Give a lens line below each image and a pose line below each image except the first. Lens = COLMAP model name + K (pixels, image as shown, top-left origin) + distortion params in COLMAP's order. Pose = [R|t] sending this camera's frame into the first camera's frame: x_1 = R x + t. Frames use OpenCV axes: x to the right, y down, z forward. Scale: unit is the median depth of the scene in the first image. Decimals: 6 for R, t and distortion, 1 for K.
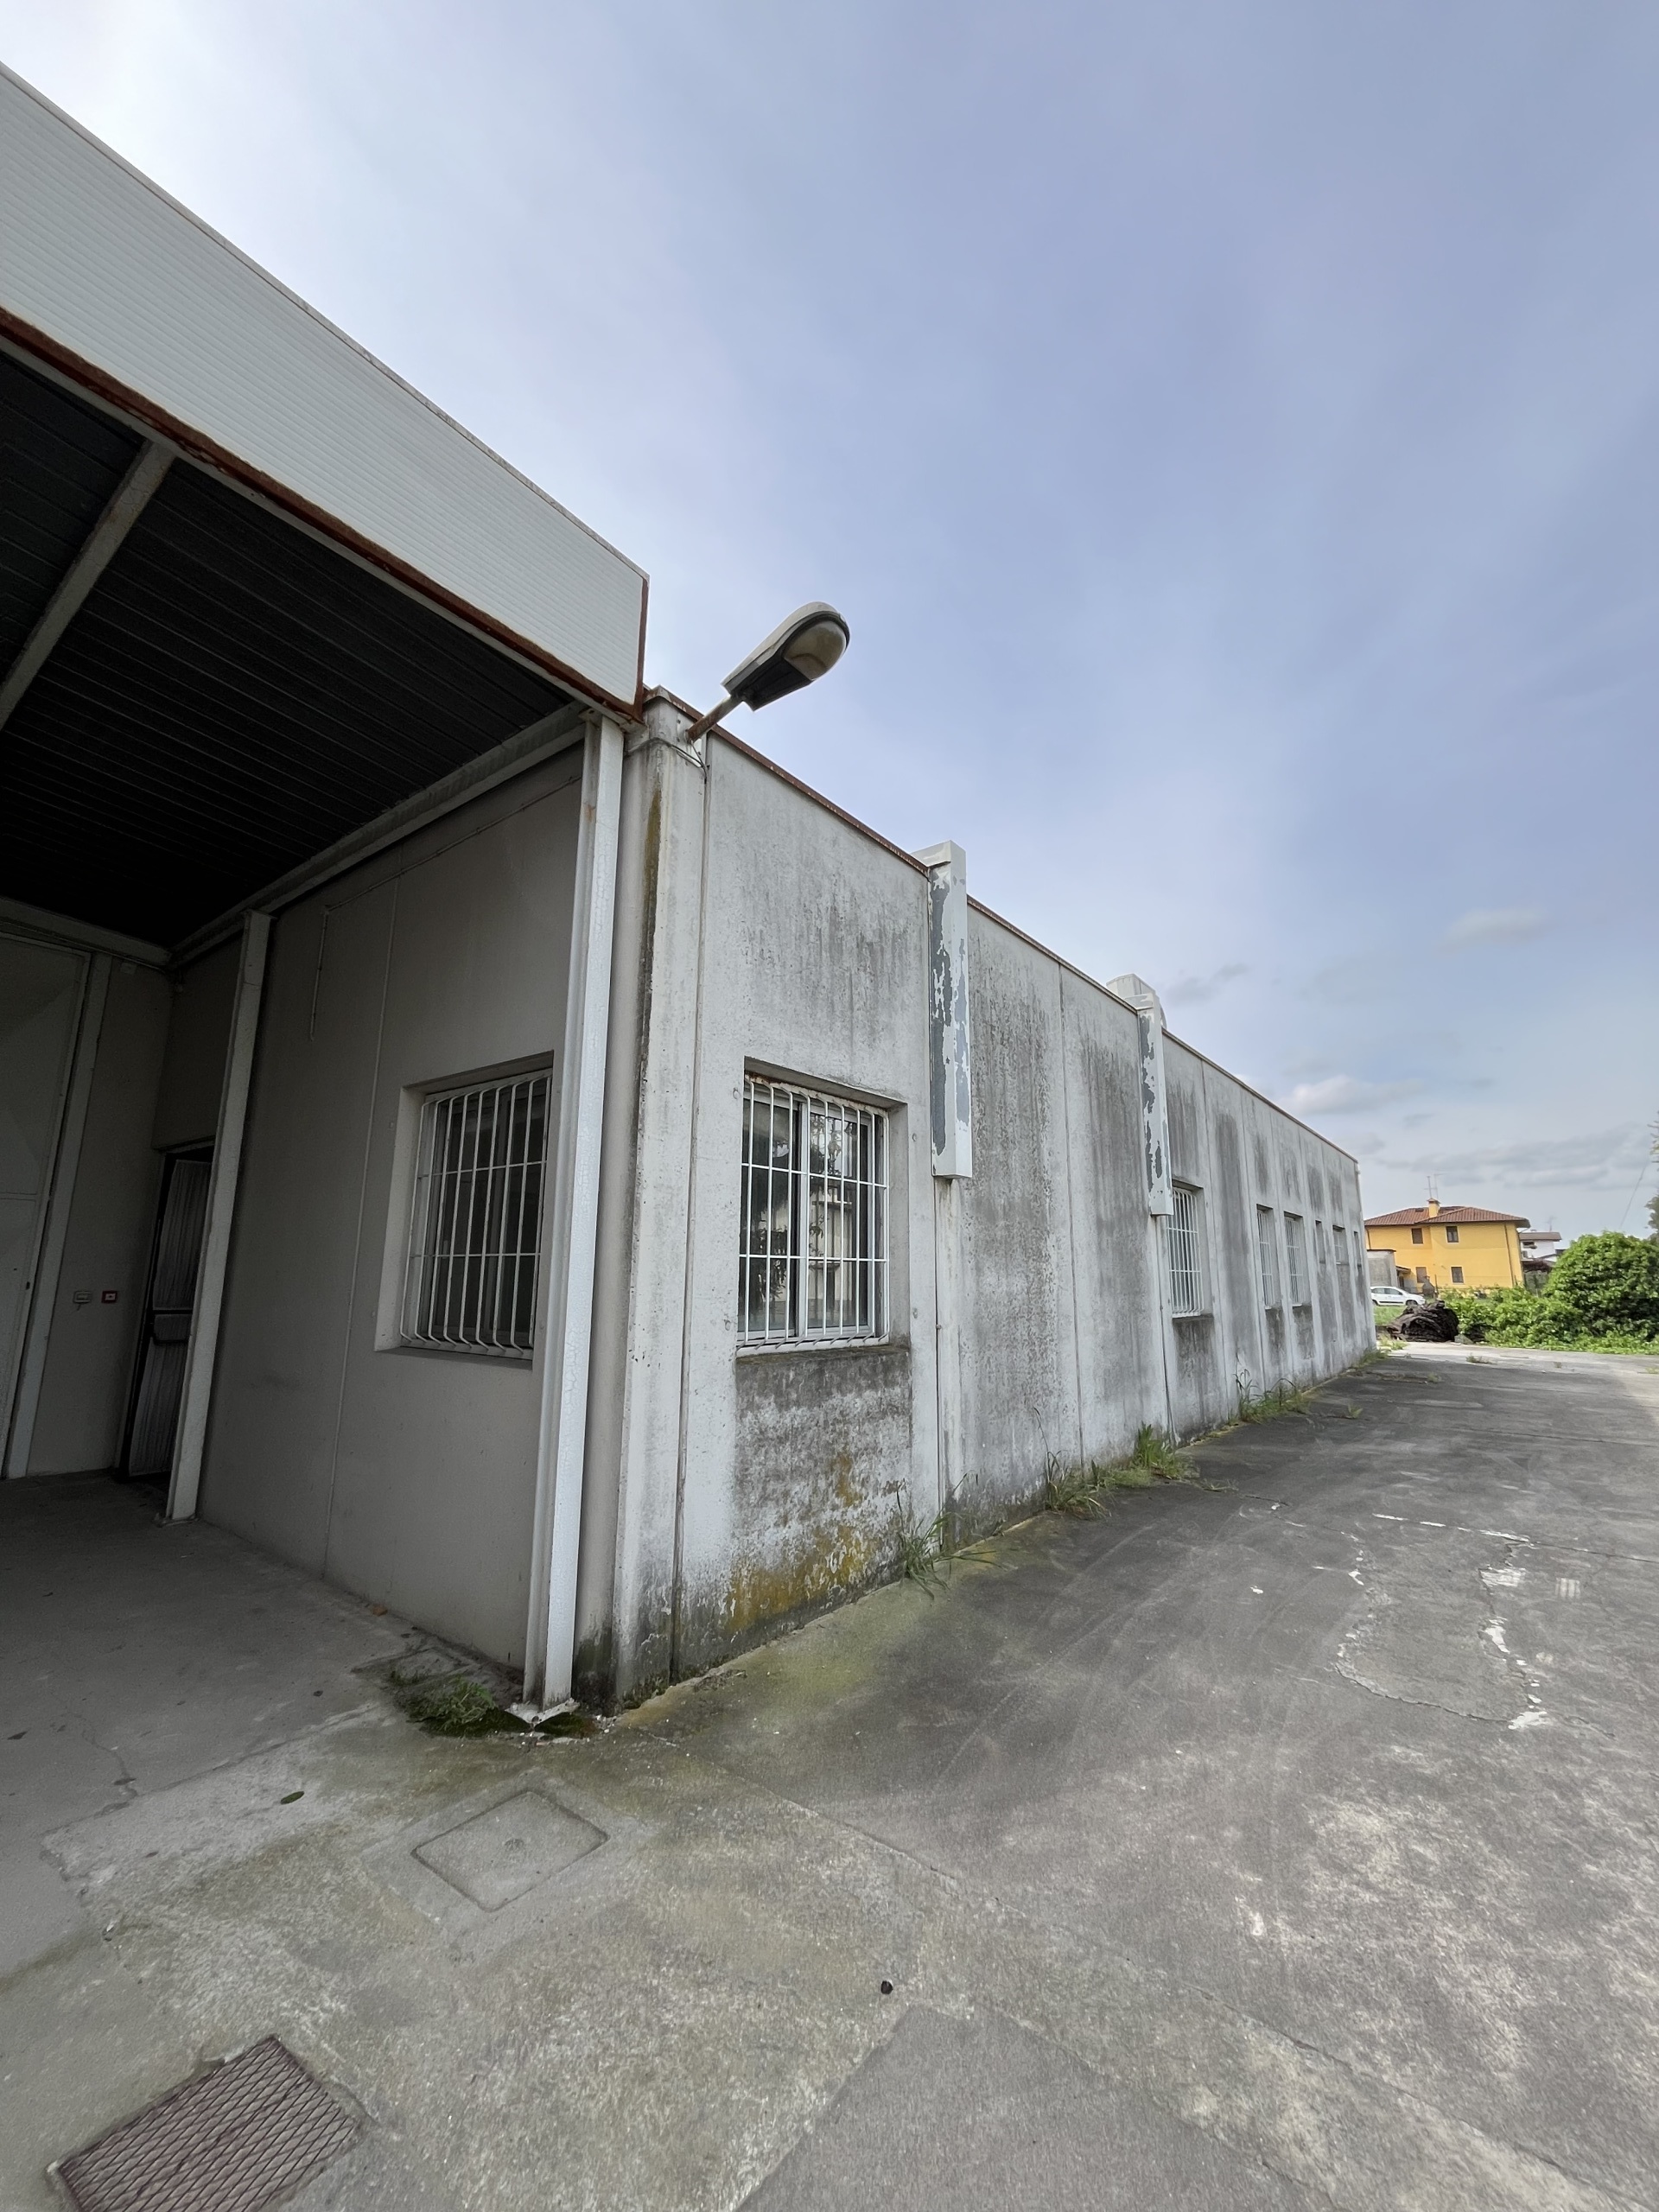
lens RADIAL K [[896.6, 0, 827.6], [0, 896.6, 1103.1], [0, 0, 1]] dist [-0.004972, -0.000263]
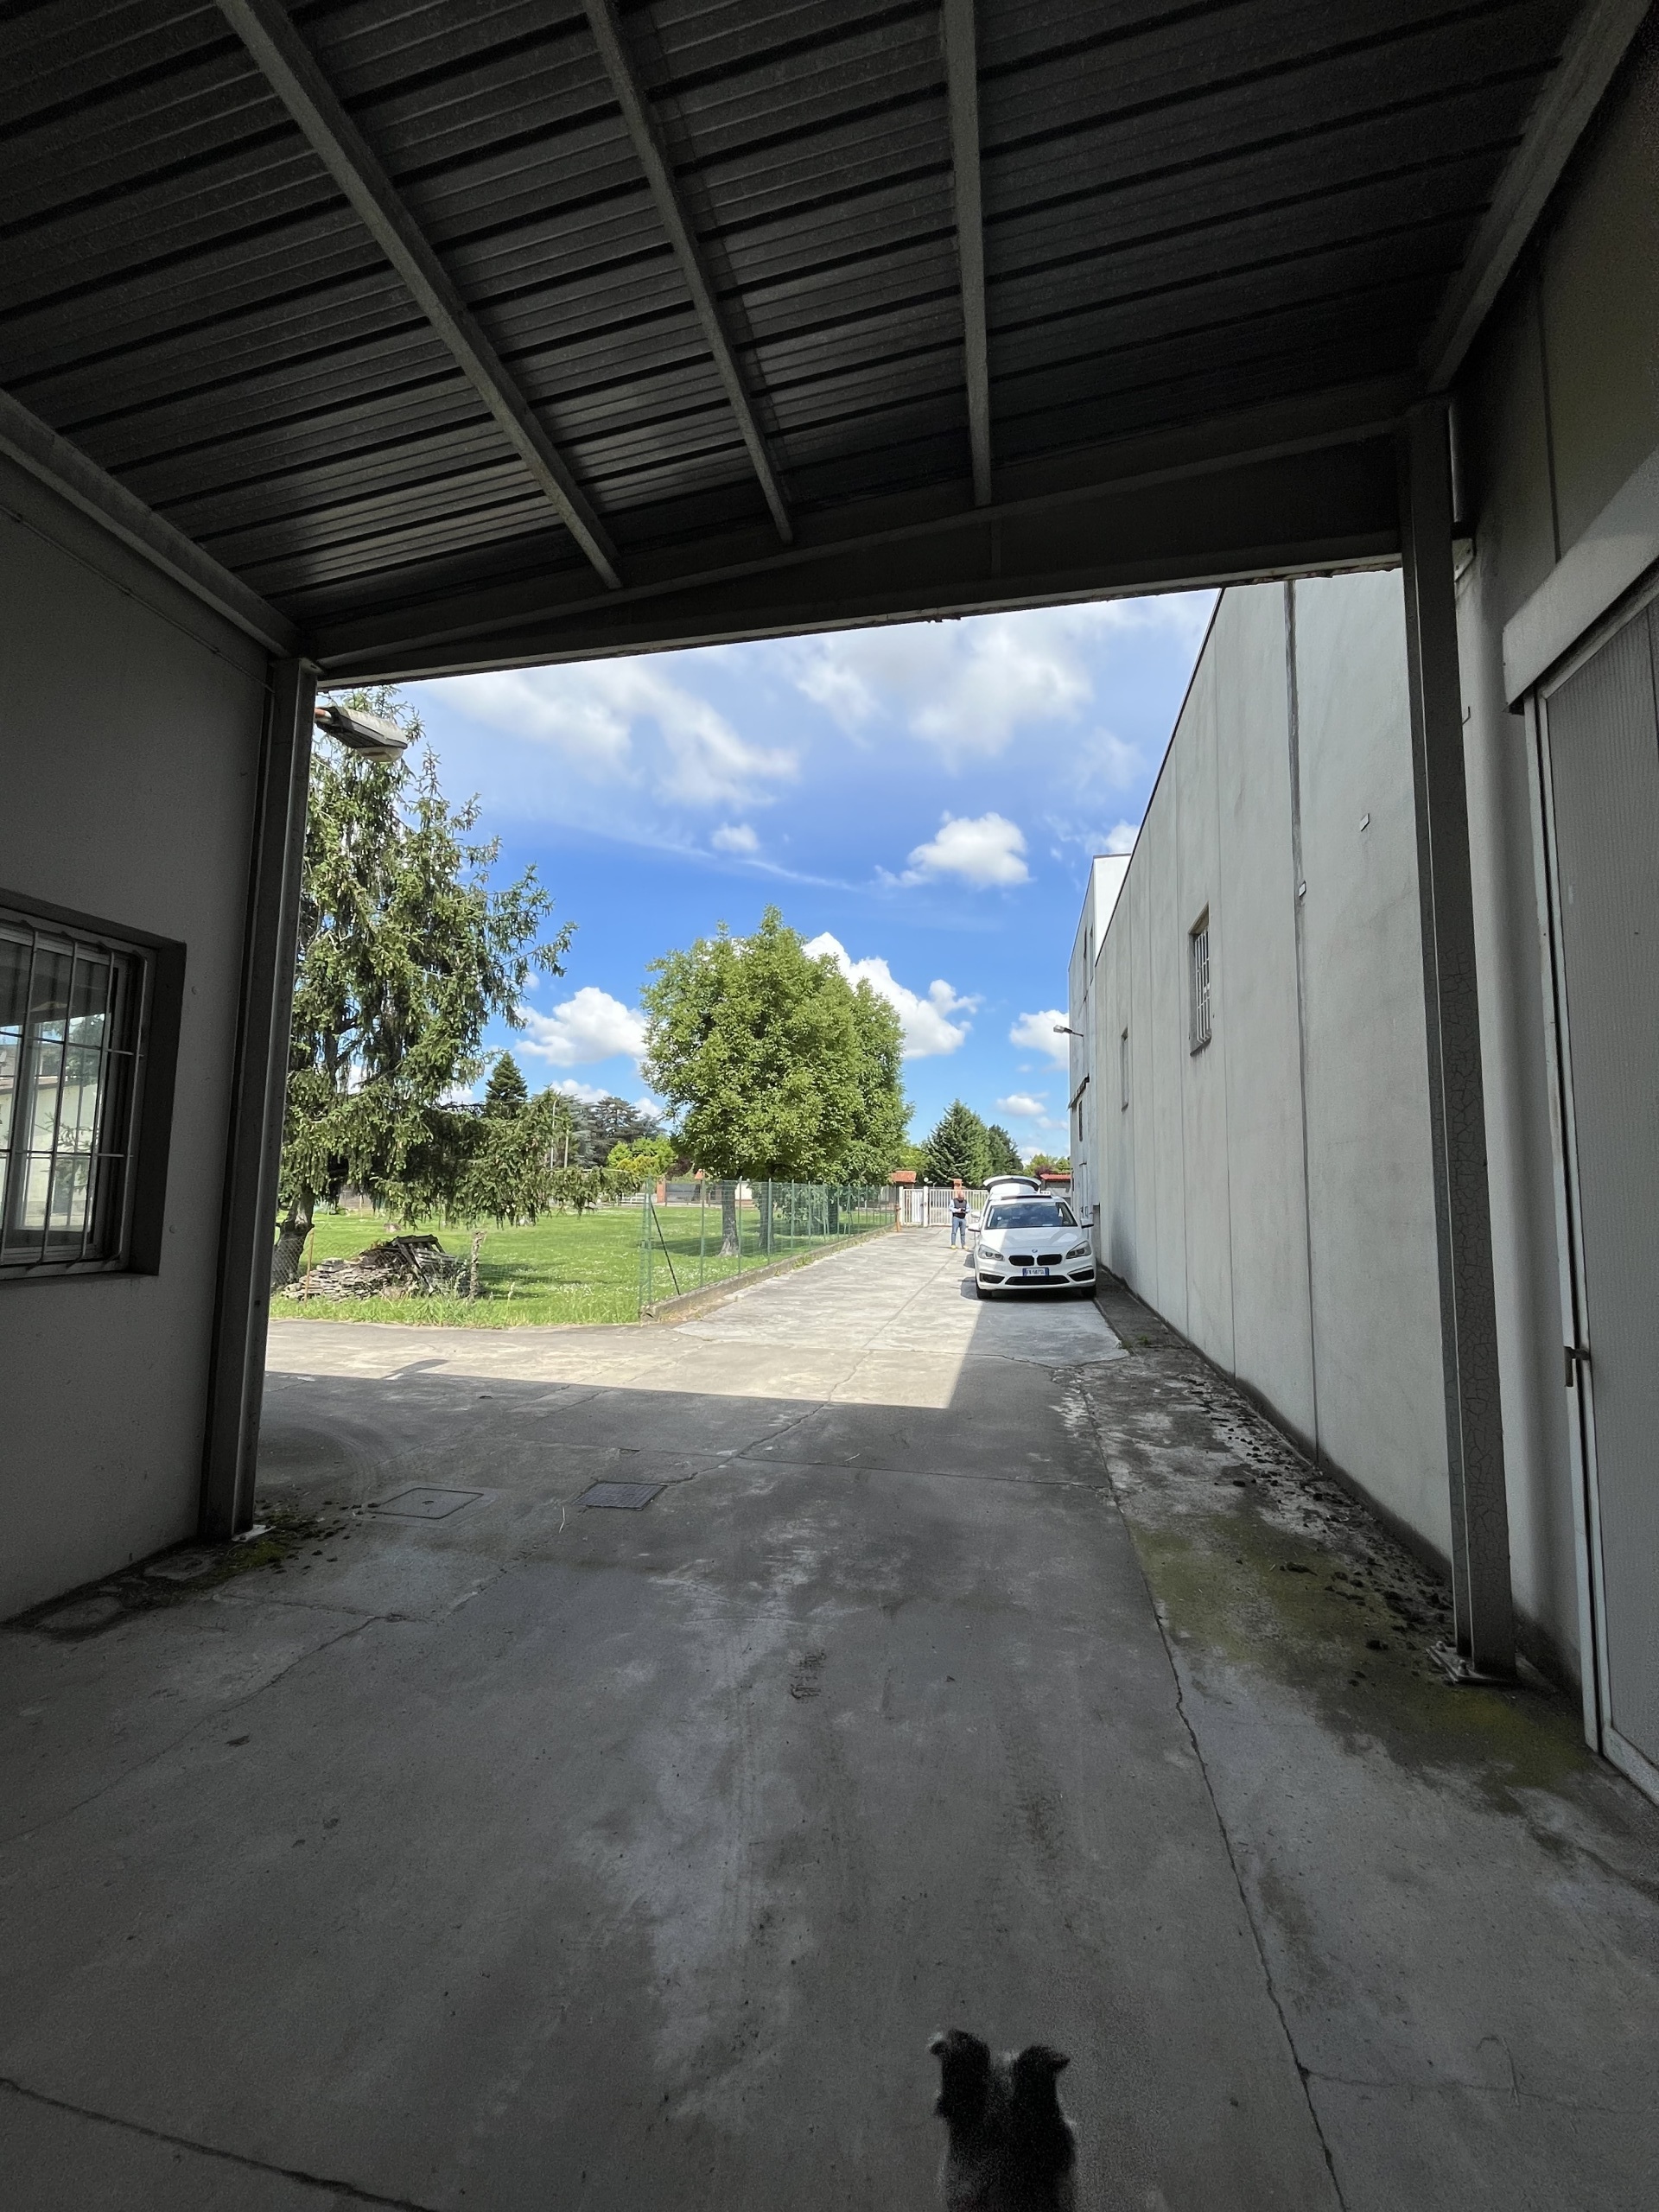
lens RADIAL K [[896.6, 0, 827.6], [0, 896.6, 1103.1], [0, 0, 1]] dist [-0.004972, -0.000263]
pose [[-0.435167, 0.072205, 0.897450, -2.271503], [-0.191270, 0.966613, -0.170515, 0.200424], [-0.879799, -0.245858, -0.406827, 1.170404]]
